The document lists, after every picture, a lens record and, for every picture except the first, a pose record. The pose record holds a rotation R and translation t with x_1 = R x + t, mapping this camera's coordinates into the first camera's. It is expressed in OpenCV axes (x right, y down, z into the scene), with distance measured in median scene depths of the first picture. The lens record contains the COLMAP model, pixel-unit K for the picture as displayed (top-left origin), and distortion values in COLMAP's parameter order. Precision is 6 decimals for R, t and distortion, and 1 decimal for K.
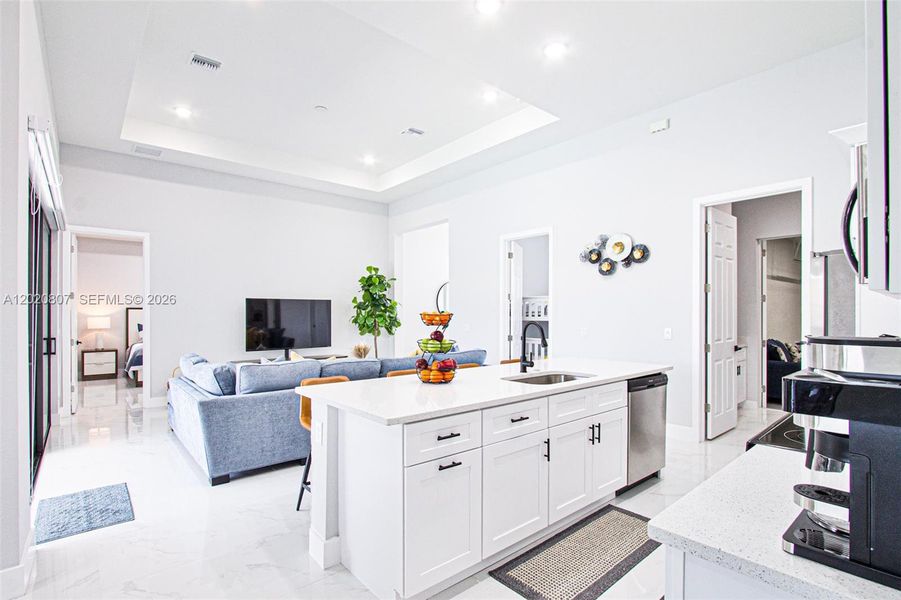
lens RADIAL K [[423.7, 0, 439.5], [0, 423.7, 311.7], [0, 0, 1]] dist [-0.019305, 0.000886]
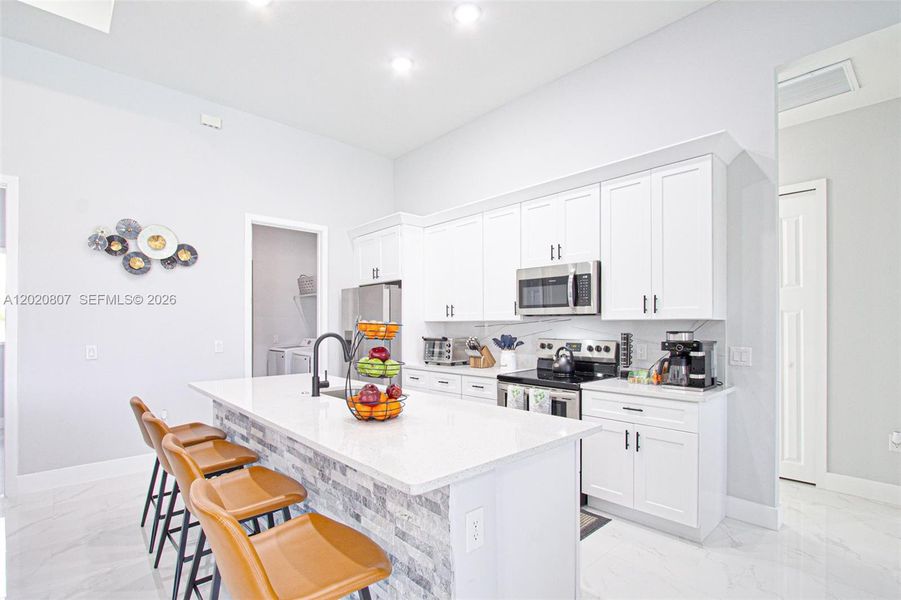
lens RADIAL K [[423.7, 0, 444.7], [0, 423.7, 327.9], [0, 0, 1]] dist [-0.019305, 0.000886]
pose [[-0.035570, -0.002421, 0.999364, -0.417117], [-0.004048, 0.999989, 0.002279, 0.006132], [-0.999359, -0.003964, -0.035579, 0.523211]]
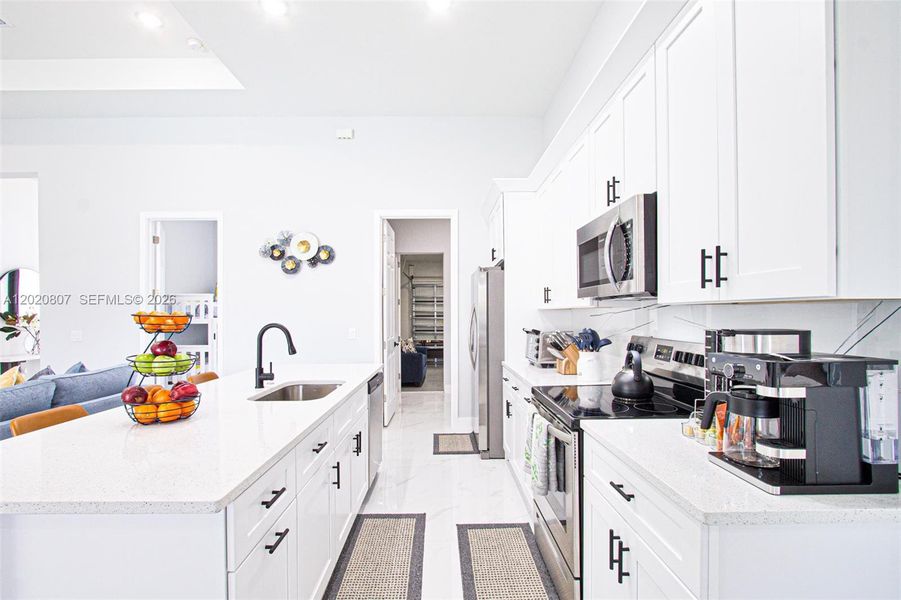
lens RADIAL K [[423.7, 0, 446.0], [0, 423.7, 315.8], [0, 0, 1]] dist [-0.019305, 0.000886]
pose [[0.636749, -0.003100, 0.771065, -0.123377], [-0.001397, 0.999986, 0.005174, 0.001762], [-0.771070, -0.004371, 0.636736, 0.144615]]
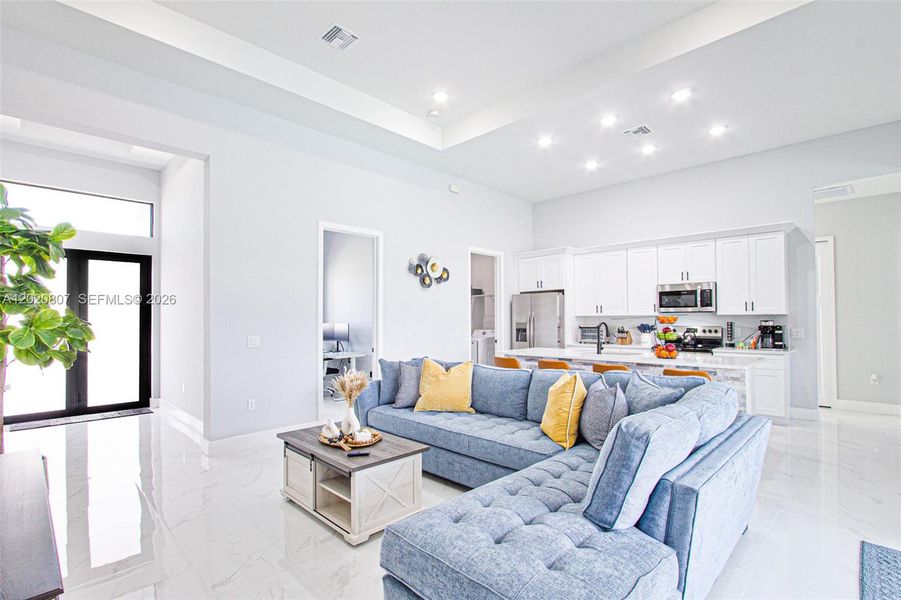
lens RADIAL K [[423.7, 0, 442.0], [0, 423.7, 313.0], [0, 0, 1]] dist [-0.019305, 0.000886]
pose [[-0.079581, 0.016340, 0.996694, -0.918287], [0.001816, 0.999866, -0.016247, 0.007346], [-0.996827, 0.000517, -0.079600, 1.164154]]
